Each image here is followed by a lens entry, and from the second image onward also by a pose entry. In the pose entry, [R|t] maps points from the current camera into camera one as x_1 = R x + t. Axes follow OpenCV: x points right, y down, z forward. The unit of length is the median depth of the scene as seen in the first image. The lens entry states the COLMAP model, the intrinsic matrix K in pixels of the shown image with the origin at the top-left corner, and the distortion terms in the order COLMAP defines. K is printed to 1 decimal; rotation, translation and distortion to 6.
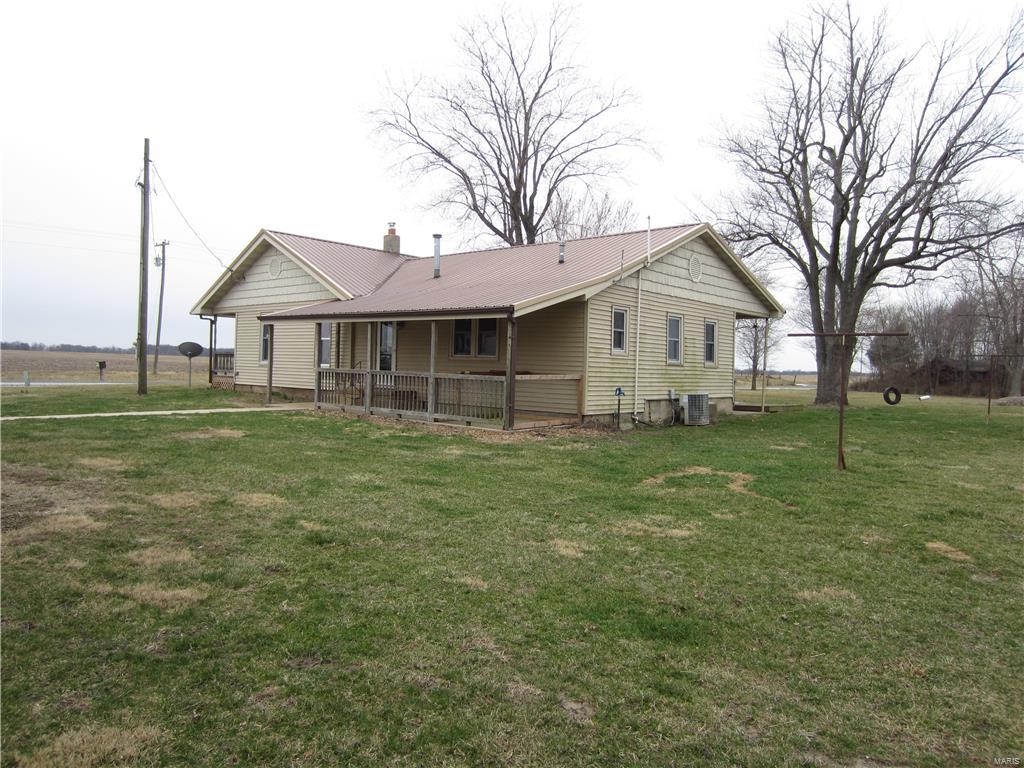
lens RADIAL K [[724.3, 0, 512.0], [0, 724.3, 384.0], [0, 0, 1]] dist [-0.050568, 0.030901]
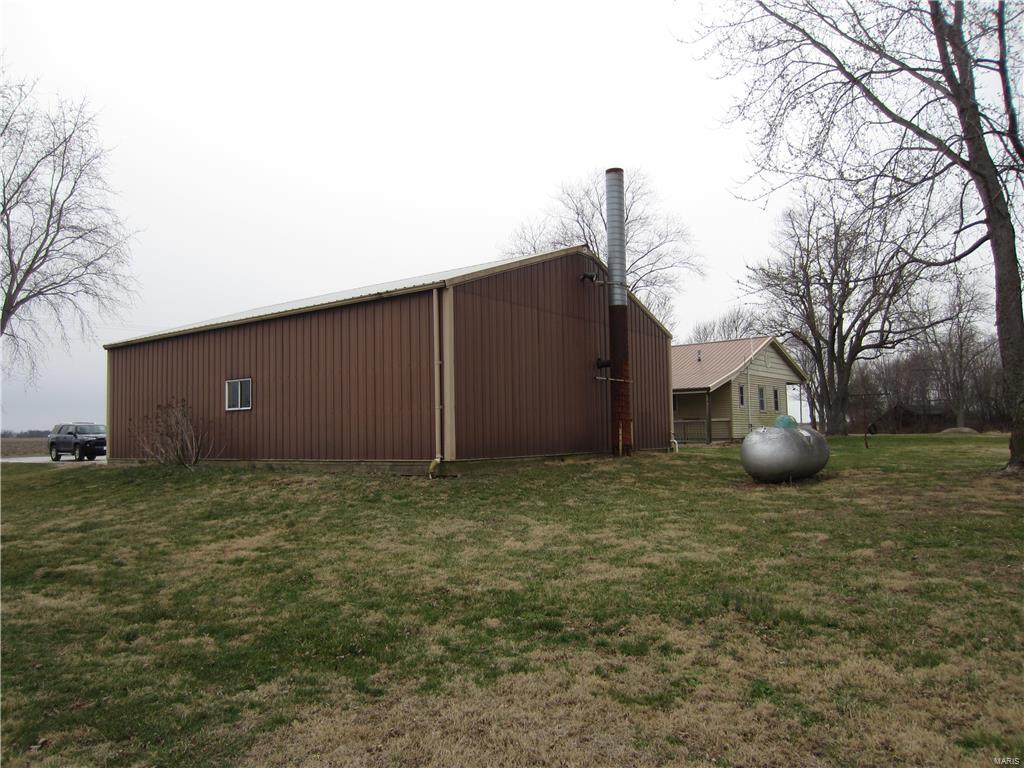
lens RADIAL K [[724.3, 0, 512.0], [0, 724.3, 384.0], [0, 0, 1]] dist [-0.050568, 0.030901]
pose [[0.998094, -0.043061, 0.044201, -0.362105], [0.046914, 0.994818, -0.090202, 0.026641], [-0.040087, 0.092103, 0.994942, -0.597305]]
